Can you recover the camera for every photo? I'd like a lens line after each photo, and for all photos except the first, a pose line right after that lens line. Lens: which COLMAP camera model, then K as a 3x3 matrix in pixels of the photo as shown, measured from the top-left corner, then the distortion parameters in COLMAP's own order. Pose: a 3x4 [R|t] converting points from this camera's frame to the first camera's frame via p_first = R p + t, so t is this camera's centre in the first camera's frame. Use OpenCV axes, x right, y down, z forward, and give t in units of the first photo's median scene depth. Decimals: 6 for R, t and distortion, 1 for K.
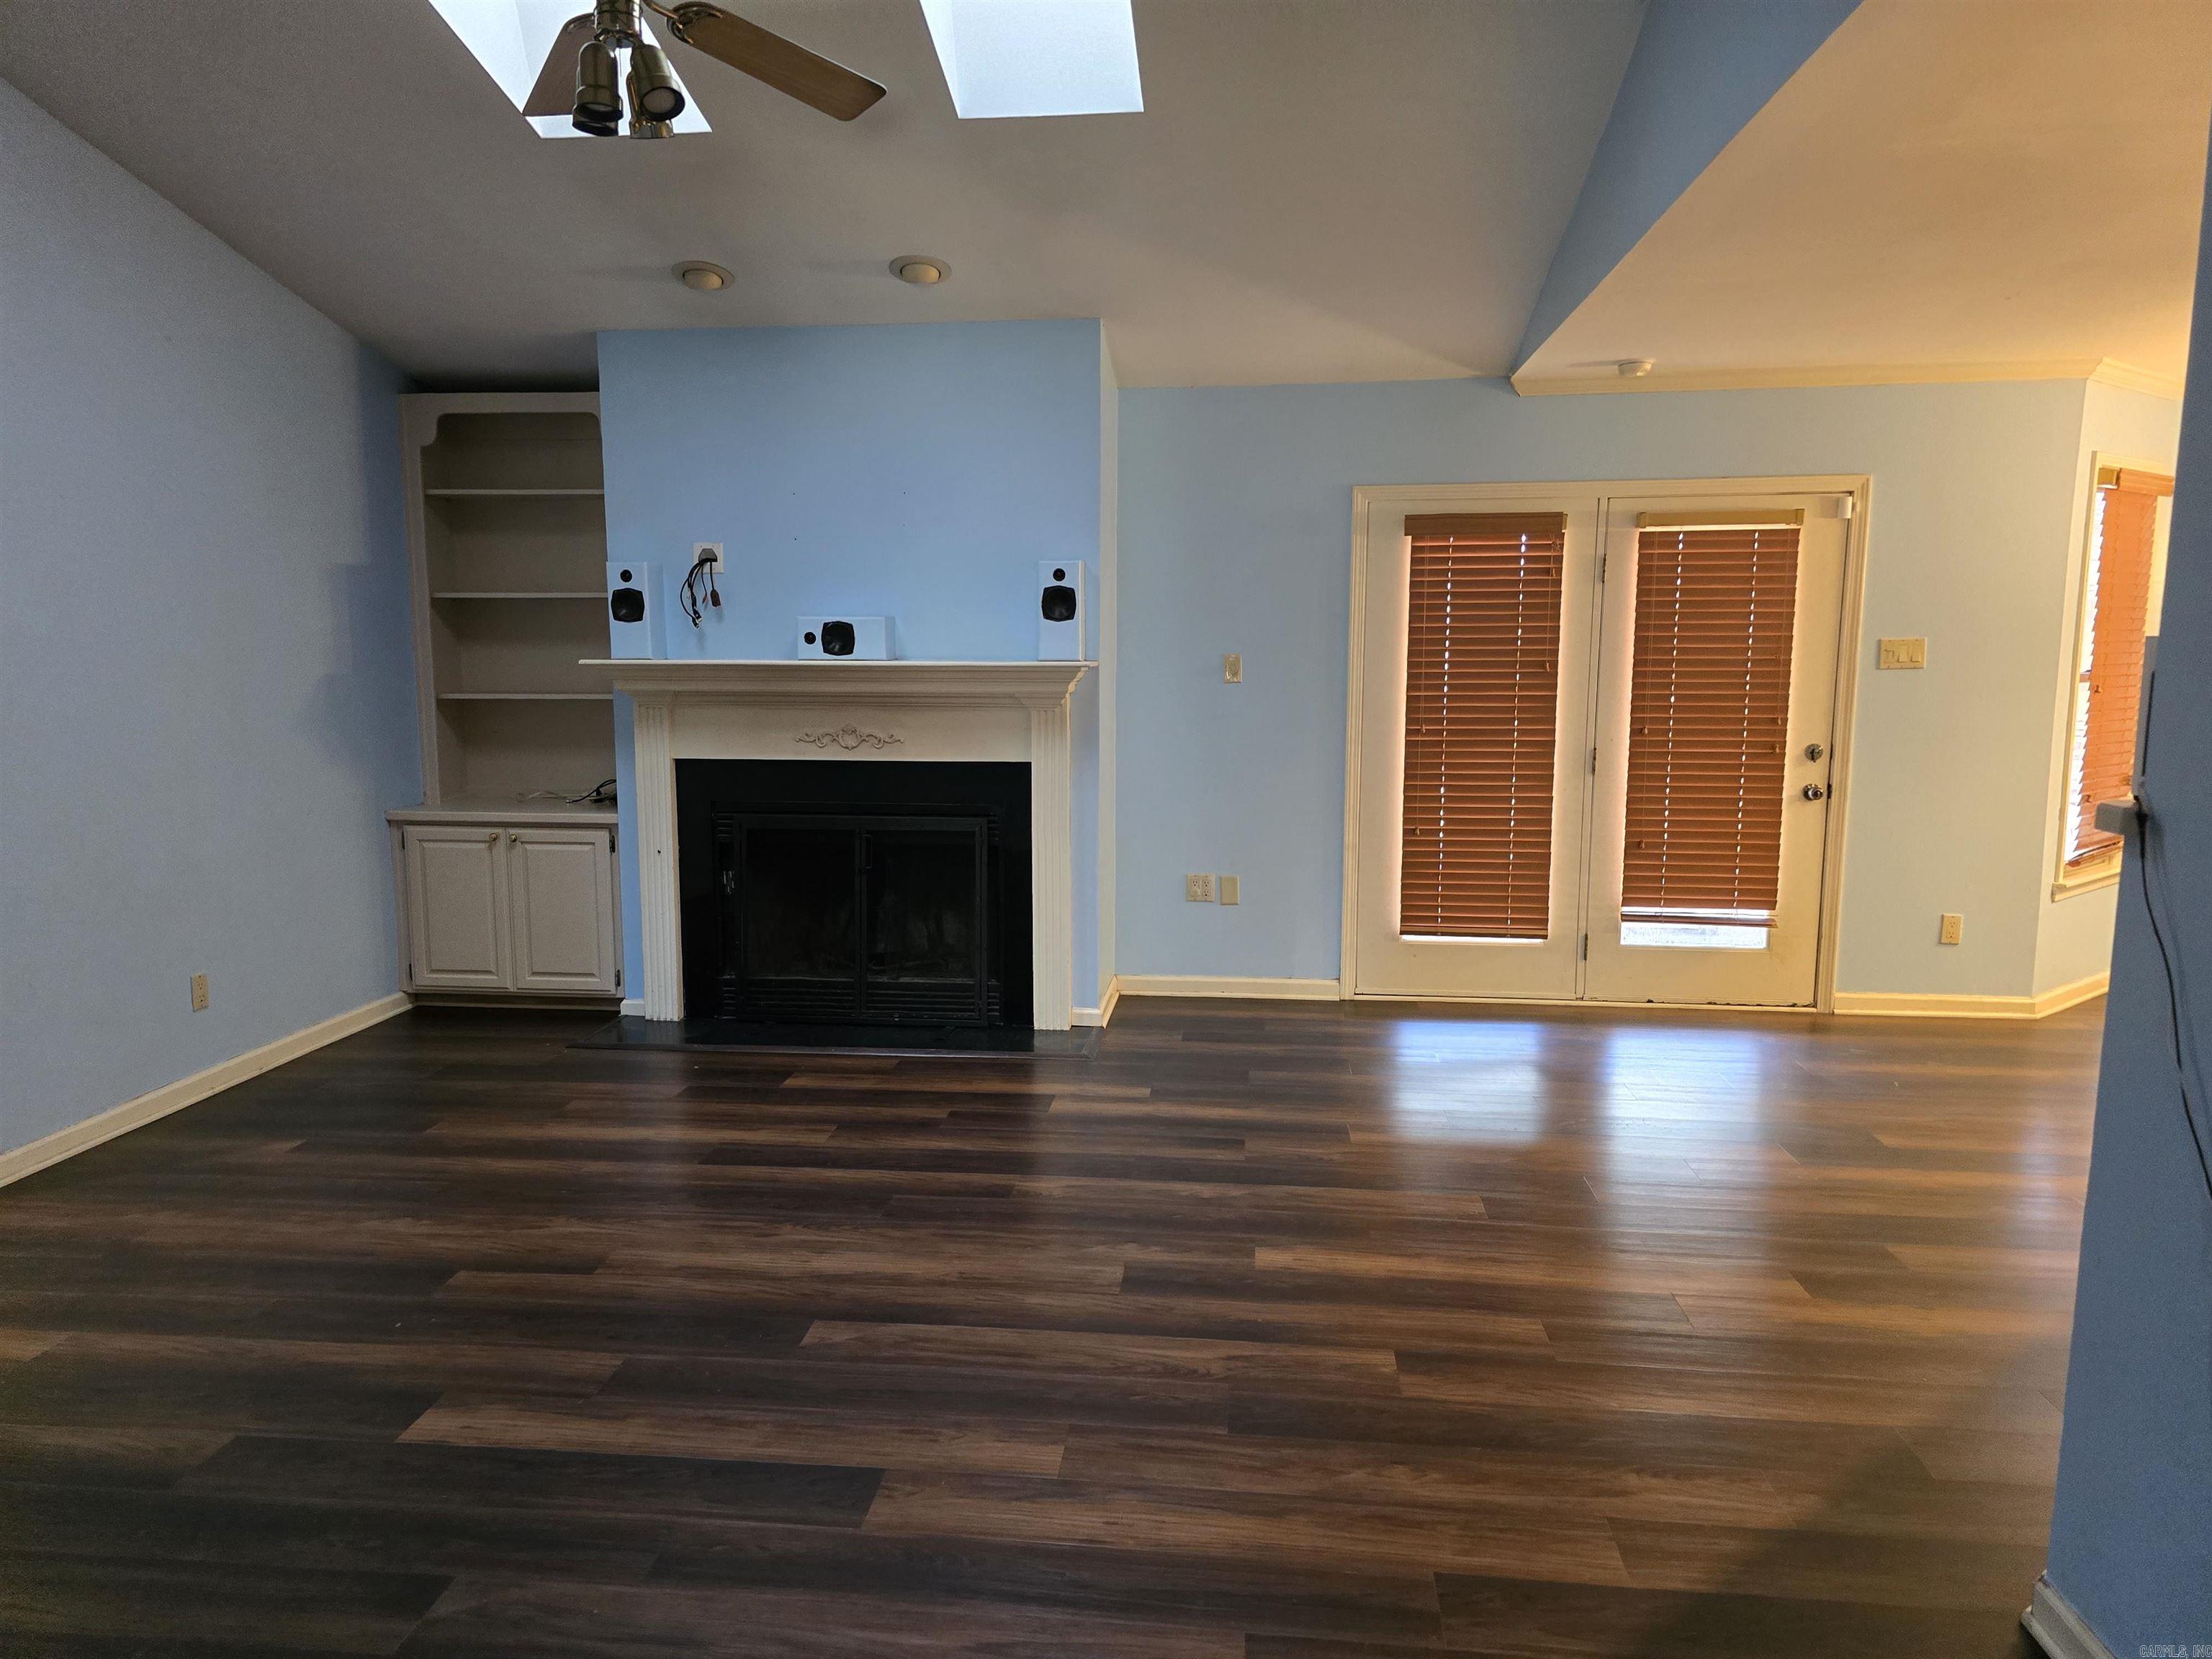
lens RADIAL K [[1495.1, 0, 1093.1], [0, 1495.1, 829.8], [0, 0, 1]] dist [0.140607, -0.144720]
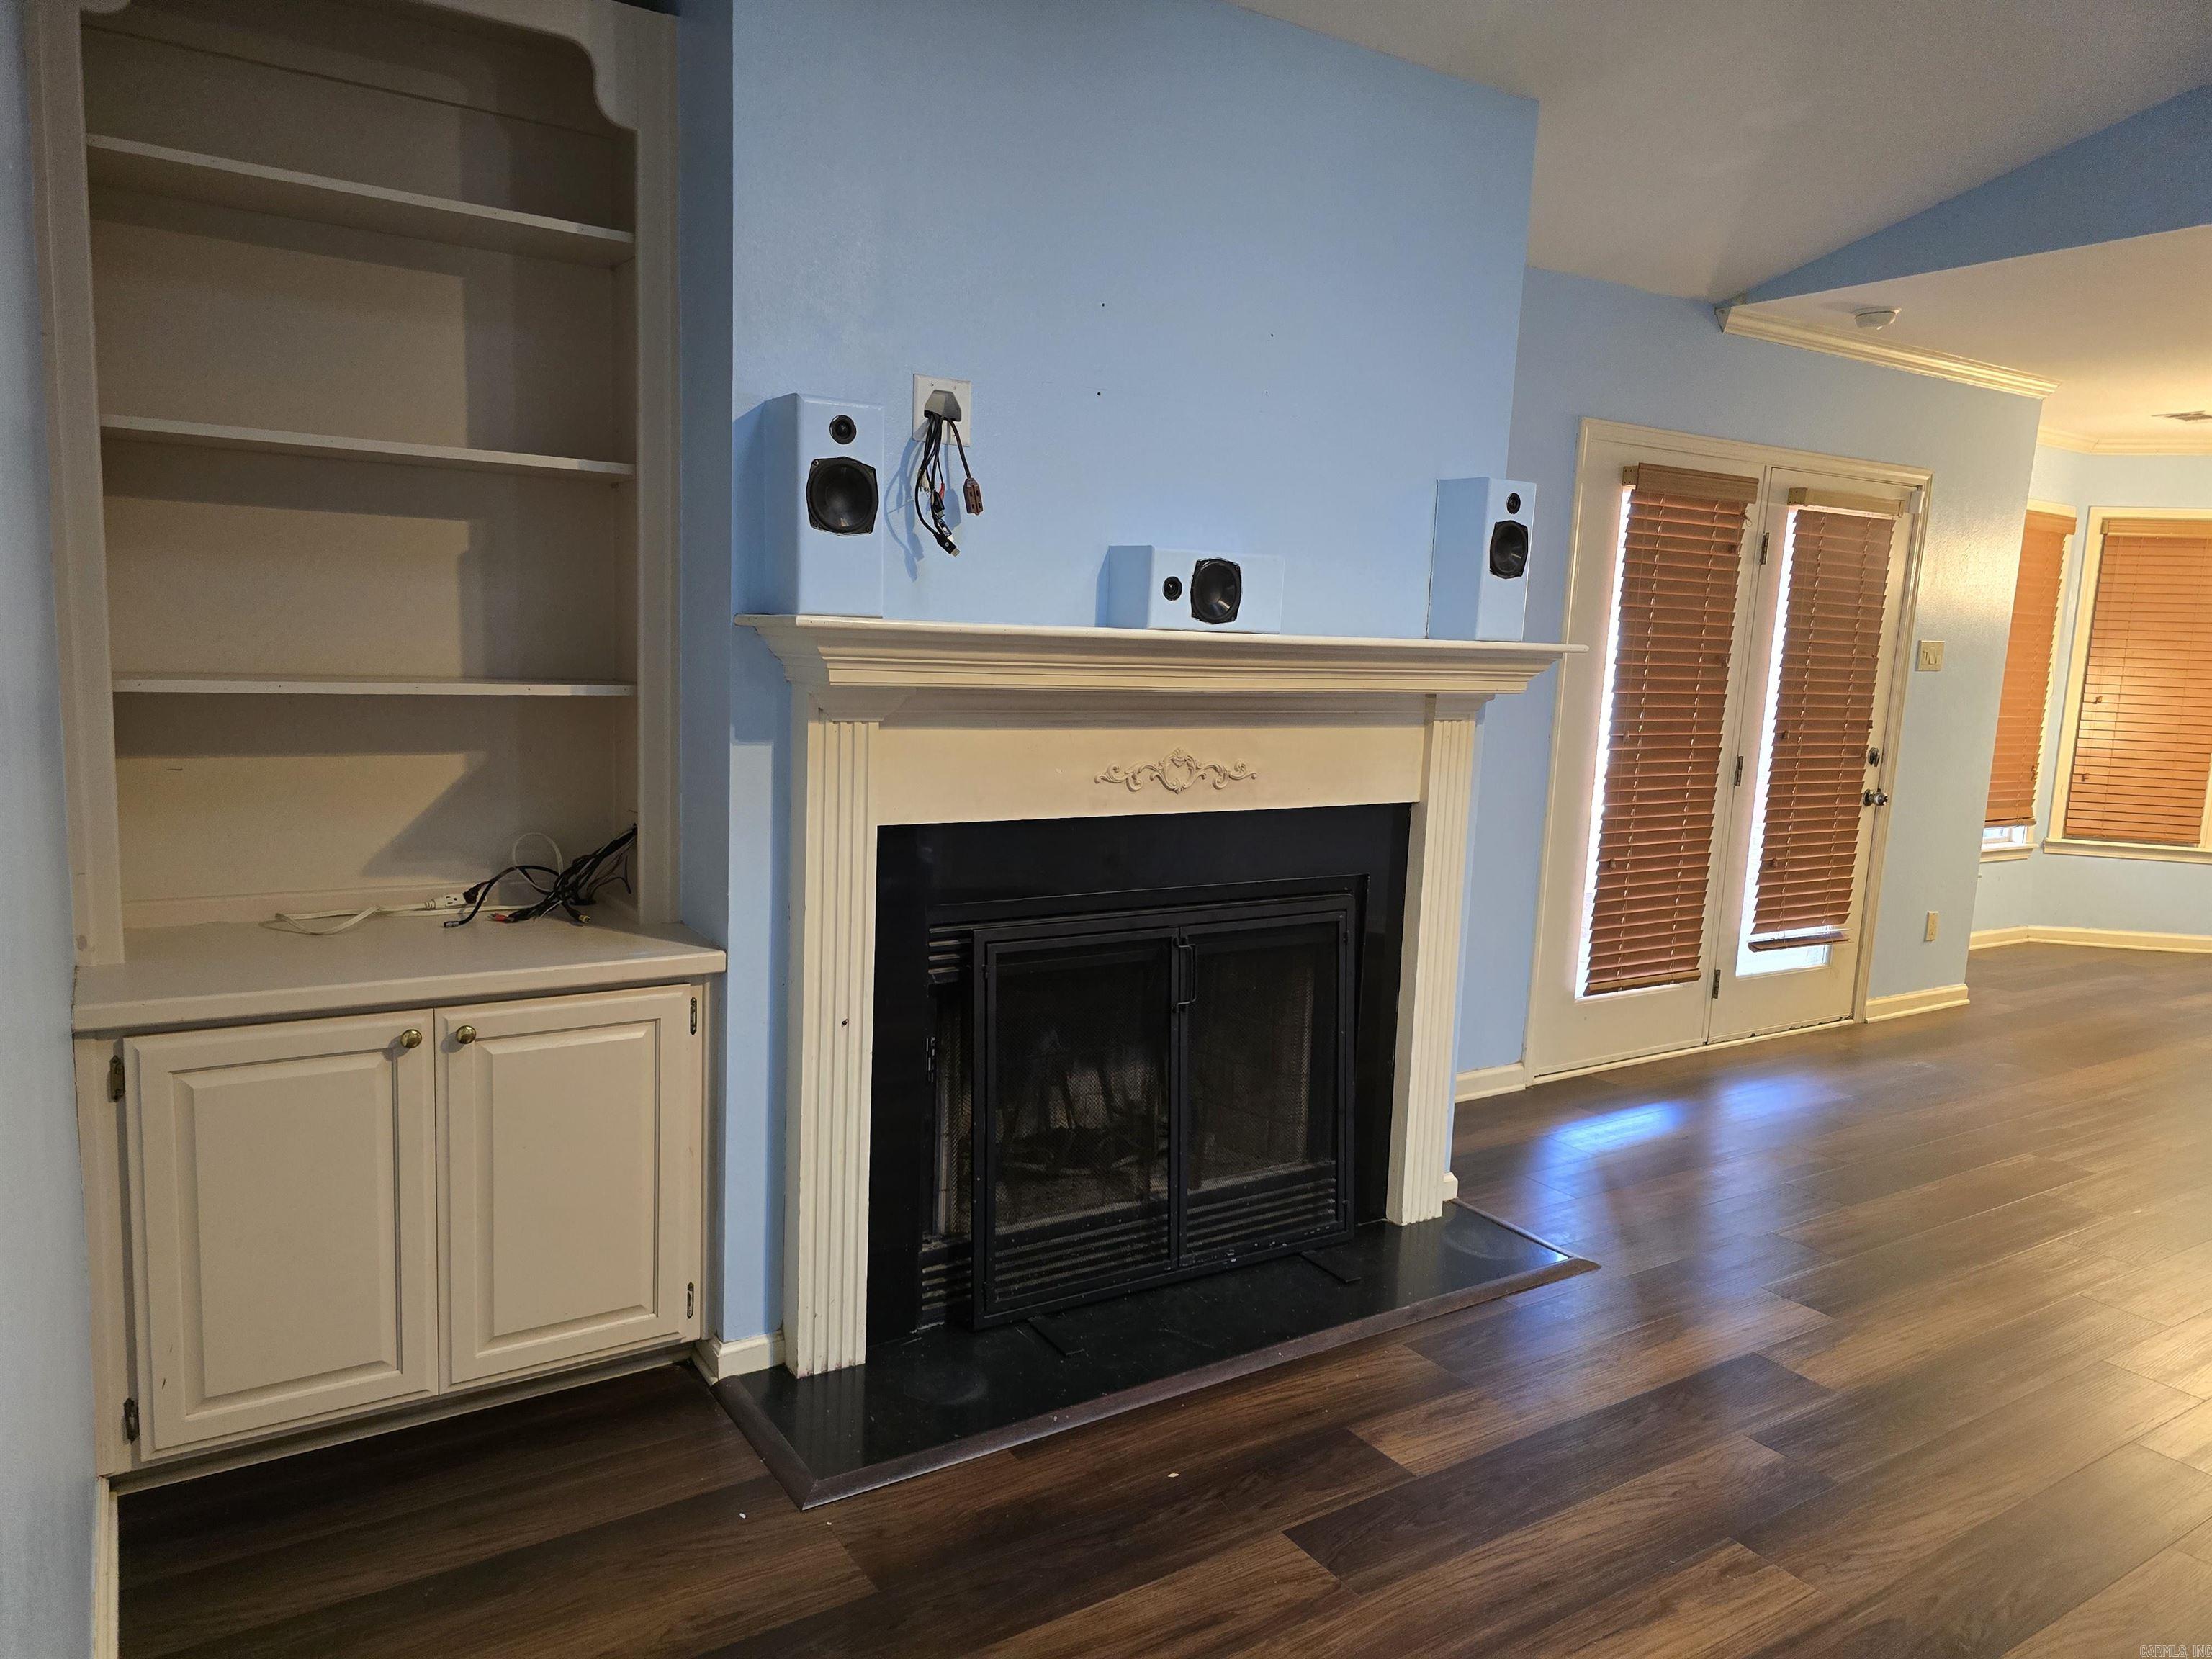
lens RADIAL K [[1502.9, 0, 1172.1], [0, 1502.9, 832.8], [0, 0, 1]] dist [0.138443, -0.145798]
pose [[0.766536, -0.053832, 0.639941, -0.493872], [0.038526, 0.998541, 0.037850, -0.057034], [-0.641044, -0.004359, 0.767491, 0.550049]]
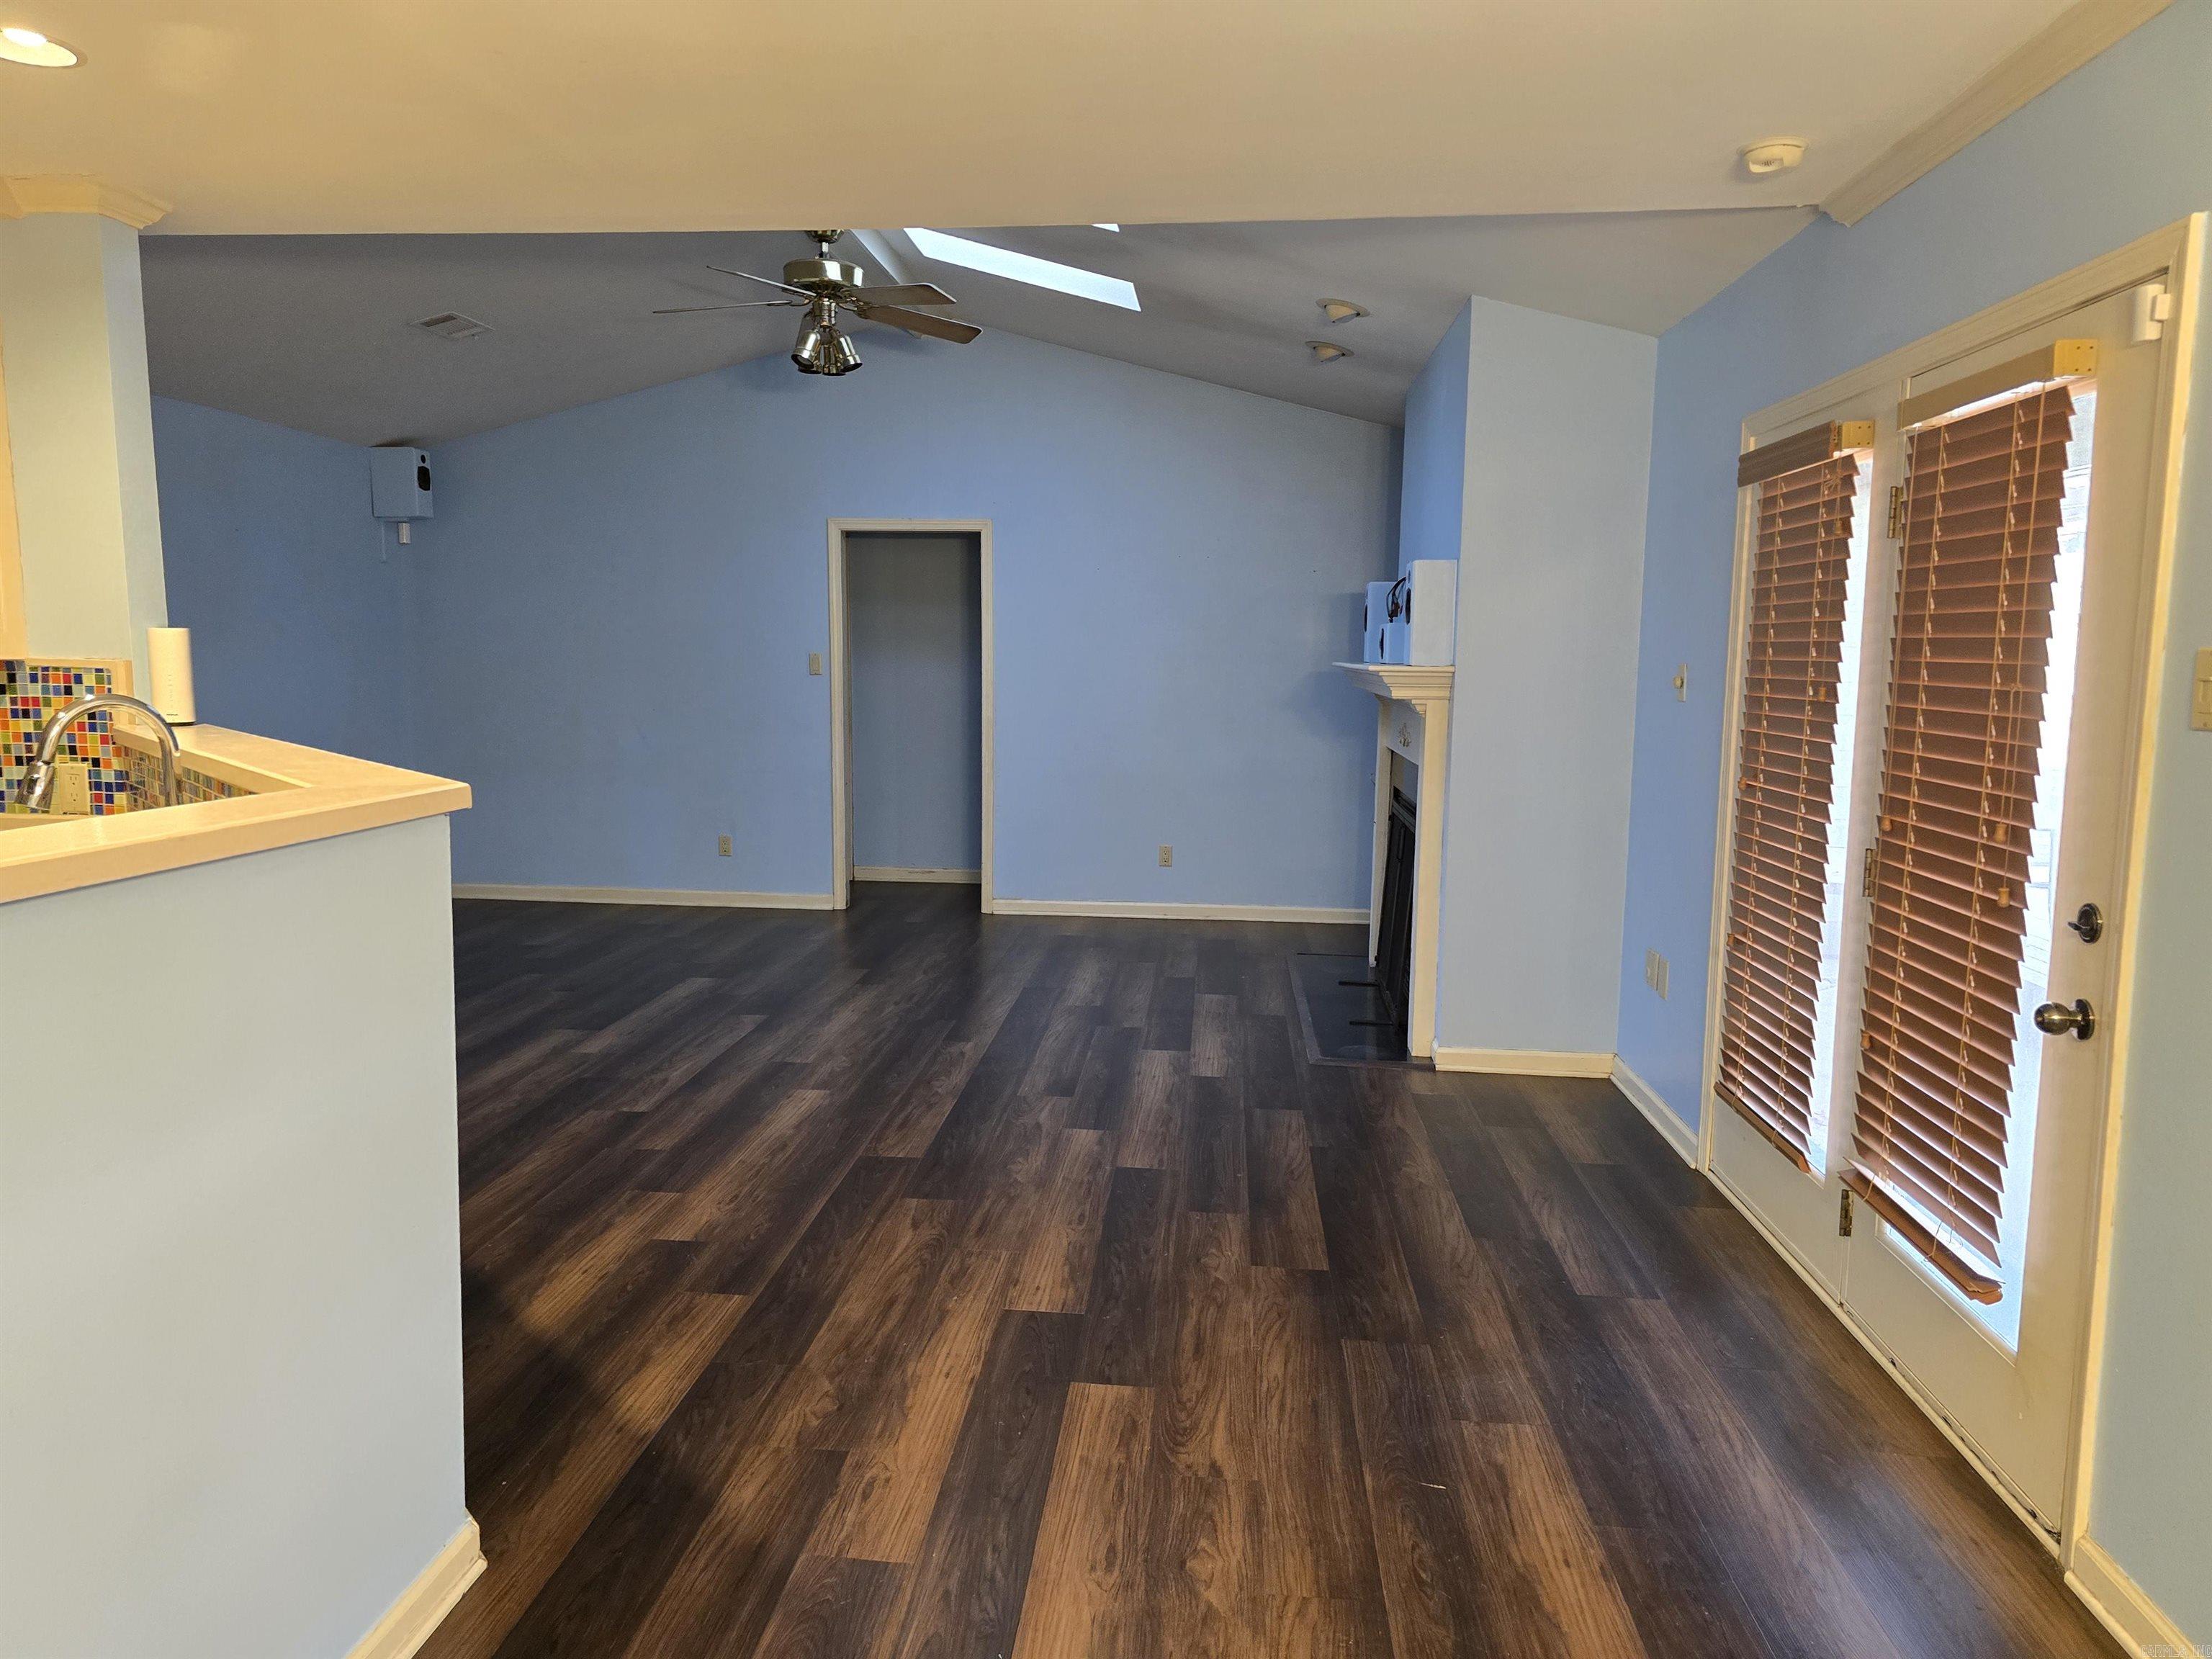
lens RADIAL K [[1481.0, 0, 1090.6], [0, 1481.0, 834.5], [0, 0, 1]] dist [0.133954, -0.102317]
pose [[0.008410, 0.121954, -0.992500, 0.888353], [-0.138828, 0.983066, 0.119618, -0.088050], [0.990281, 0.136781, 0.025198, 0.739726]]
